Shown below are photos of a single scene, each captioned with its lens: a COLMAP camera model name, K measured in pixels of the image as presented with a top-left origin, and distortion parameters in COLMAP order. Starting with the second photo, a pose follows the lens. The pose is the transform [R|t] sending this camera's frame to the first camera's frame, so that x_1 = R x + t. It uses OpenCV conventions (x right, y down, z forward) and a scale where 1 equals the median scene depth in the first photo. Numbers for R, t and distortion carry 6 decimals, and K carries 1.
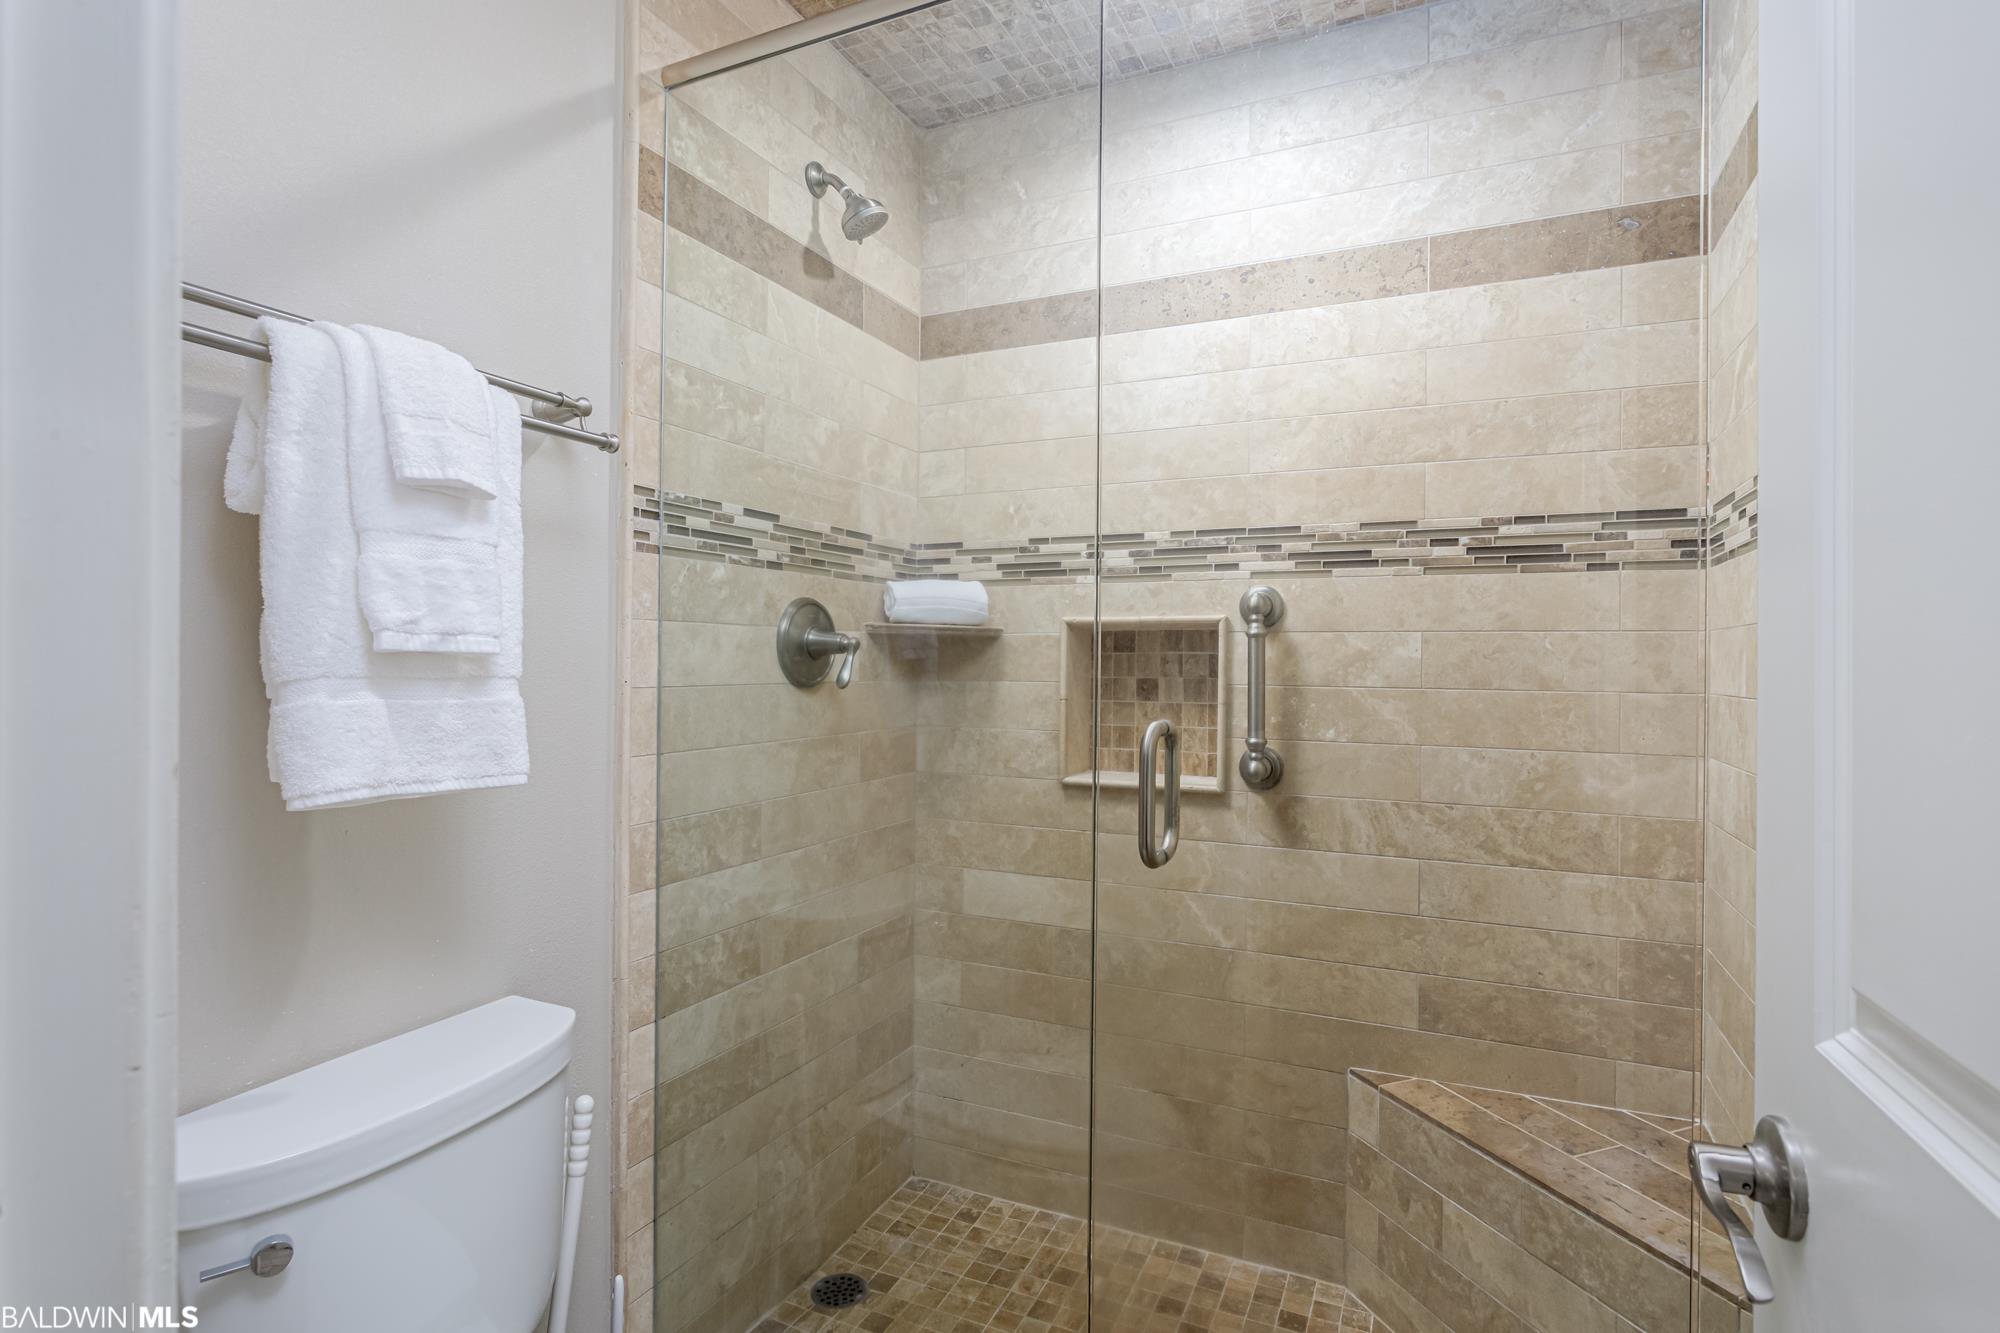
lens RADIAL K [[981.2, 0, 1010.9], [0, 981.2, 669.9], [0, 0, 1]] dist [-0.012406, 0.004339]
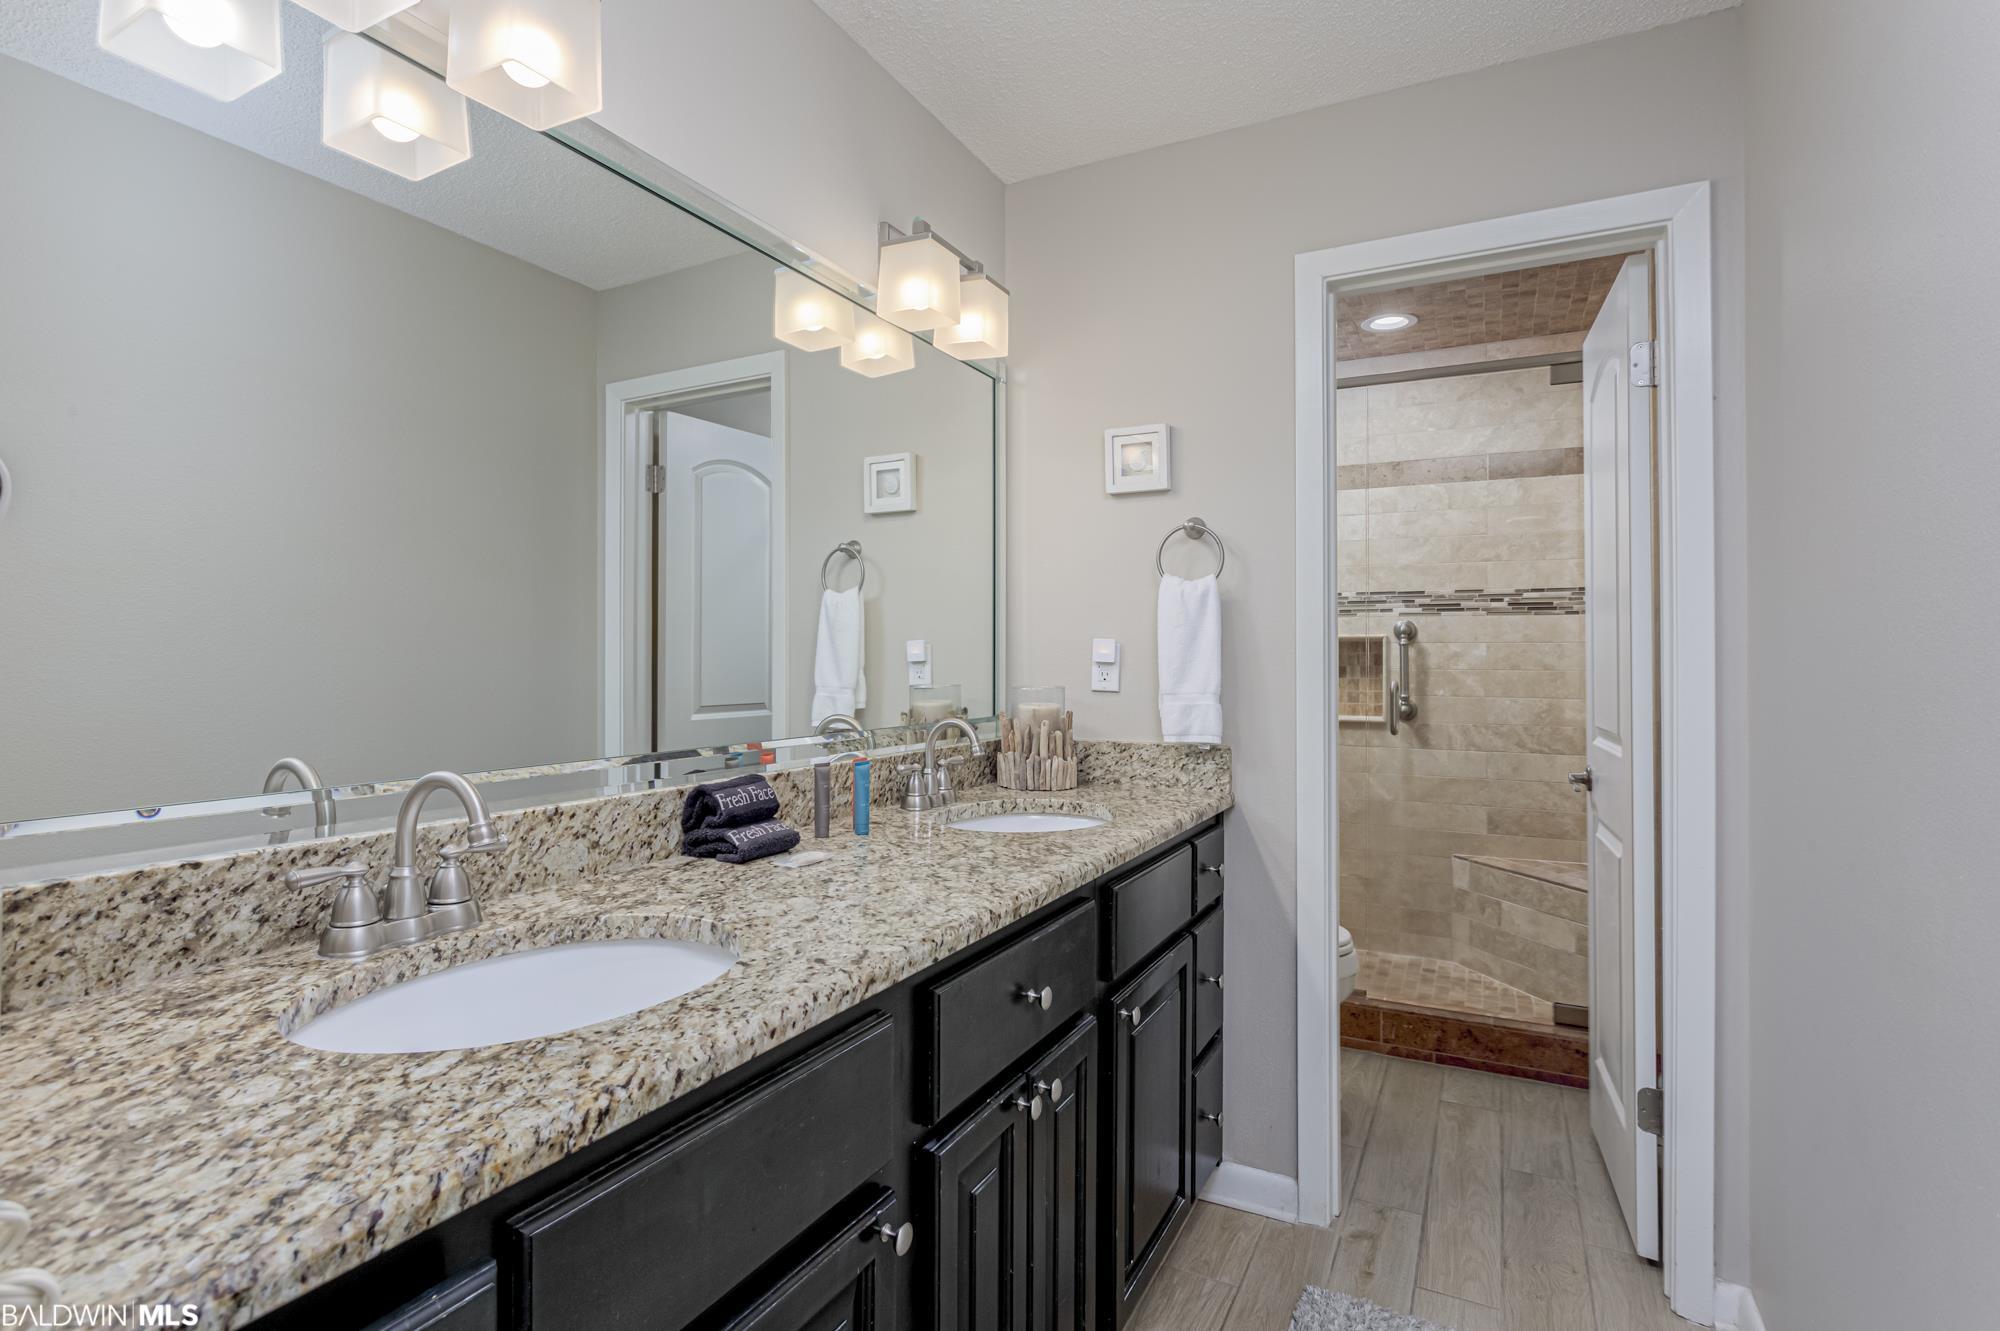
lens RADIAL K [[981.2, 0, 996.3], [0, 981.2, 651.1], [0, 0, 1]] dist [-0.012406, 0.004339]
pose [[0.999190, -0.005556, -0.039861, -0.533092], [0.004963, 0.999876, -0.014953, 0.004772], [0.039939, 0.014743, 0.999093, -1.108725]]
